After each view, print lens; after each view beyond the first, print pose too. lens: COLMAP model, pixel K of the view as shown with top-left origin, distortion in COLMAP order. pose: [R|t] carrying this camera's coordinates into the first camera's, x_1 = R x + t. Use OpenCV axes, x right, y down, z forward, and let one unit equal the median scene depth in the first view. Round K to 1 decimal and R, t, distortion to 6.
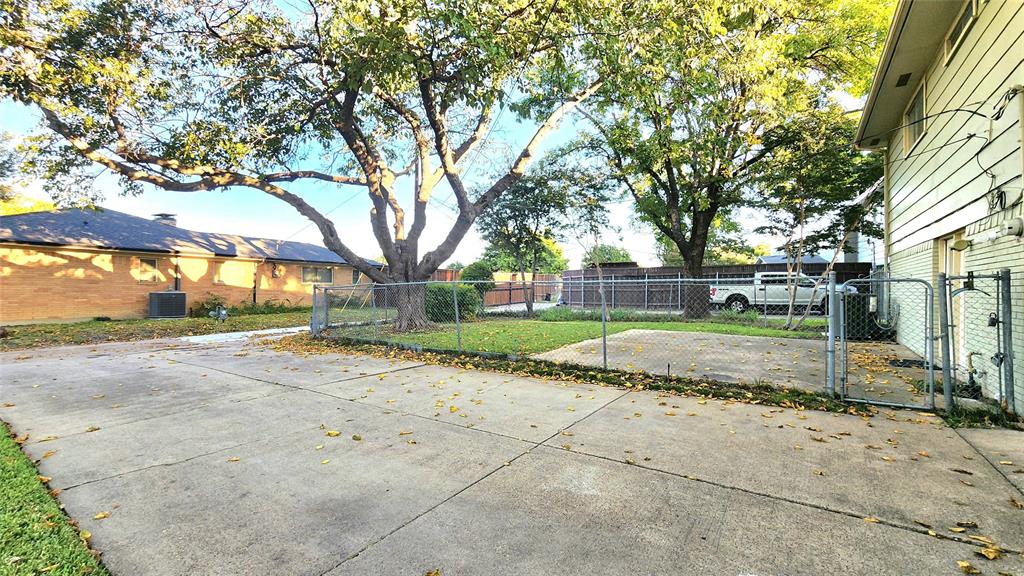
lens RADIAL K [[435.0, 0, 511.7], [0, 435.0, 287.2], [0, 0, 1]] dist [-0.000445, 0.000174]
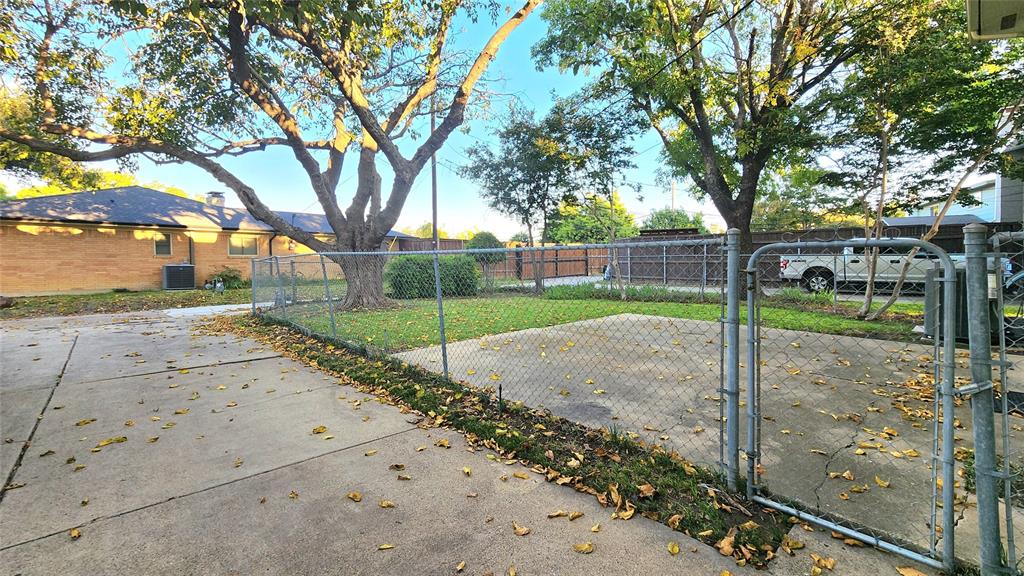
lens RADIAL K [[435.0, 0, 513.7], [0, 435.0, 265.5], [0, 0, 1]] dist [-0.000445, 0.000174]
pose [[0.972379, -0.000057, -0.233408, 0.233023], [0.003846, 0.999868, 0.015780, -0.001134], [0.233376, -0.016242, 0.972251, 0.179935]]
